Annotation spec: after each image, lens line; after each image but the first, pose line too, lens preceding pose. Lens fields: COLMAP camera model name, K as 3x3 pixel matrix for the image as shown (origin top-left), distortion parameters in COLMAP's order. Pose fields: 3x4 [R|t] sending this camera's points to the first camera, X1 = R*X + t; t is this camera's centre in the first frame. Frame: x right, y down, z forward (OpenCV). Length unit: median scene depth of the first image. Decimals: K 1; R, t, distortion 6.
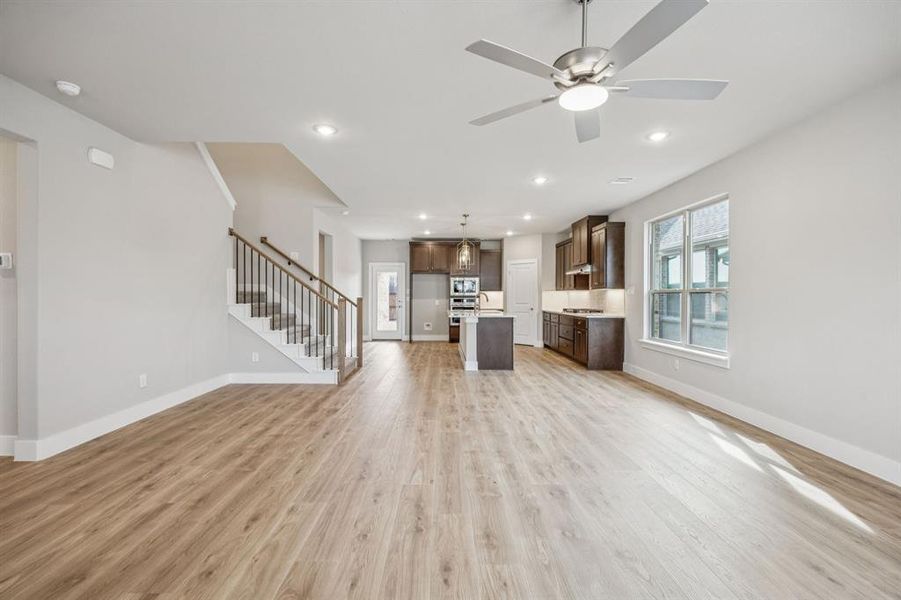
lens RADIAL K [[402.8, 0, 450.2], [0, 402.8, 299.5], [0, 0, 1]] dist [-0.012470, 0.000229]
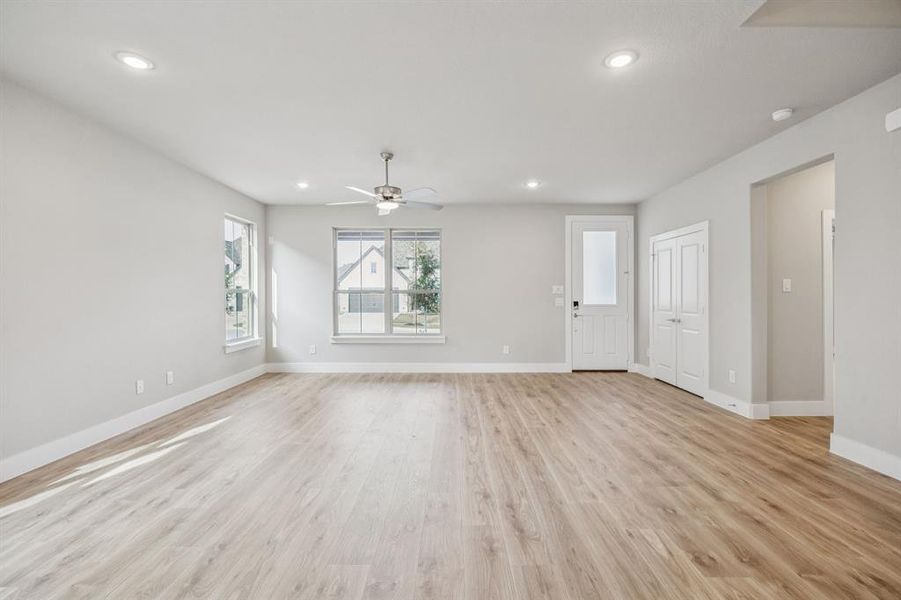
lens RADIAL K [[402.8, 0, 450.5], [0, 402.8, 296.1], [0, 0, 1]] dist [-0.012470, 0.000229]
pose [[-0.999736, -0.003161, 0.022777, -0.027258], [-0.002979, 0.999963, 0.008016, -0.013841], [-0.022801, 0.007946, -0.999708, 1.626055]]
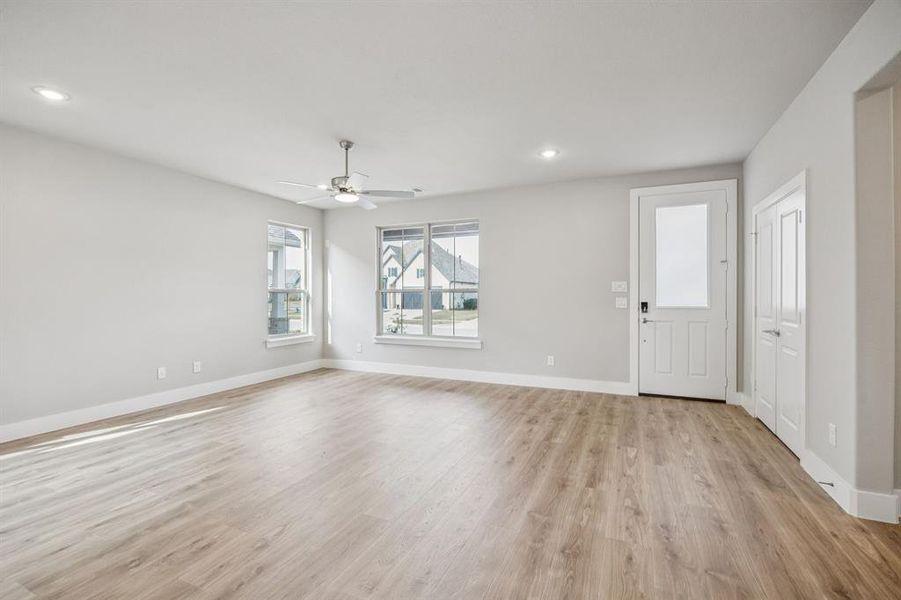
lens RADIAL K [[402.8, 0, 448.2], [0, 402.8, 296.6], [0, 0, 1]] dist [-0.012470, 0.000229]
pose [[-0.900980, -0.002116, 0.433856, -0.515049], [0.003452, 0.999922, 0.012044, -0.014331], [-0.433848, 0.012349, -0.900902, 1.333889]]
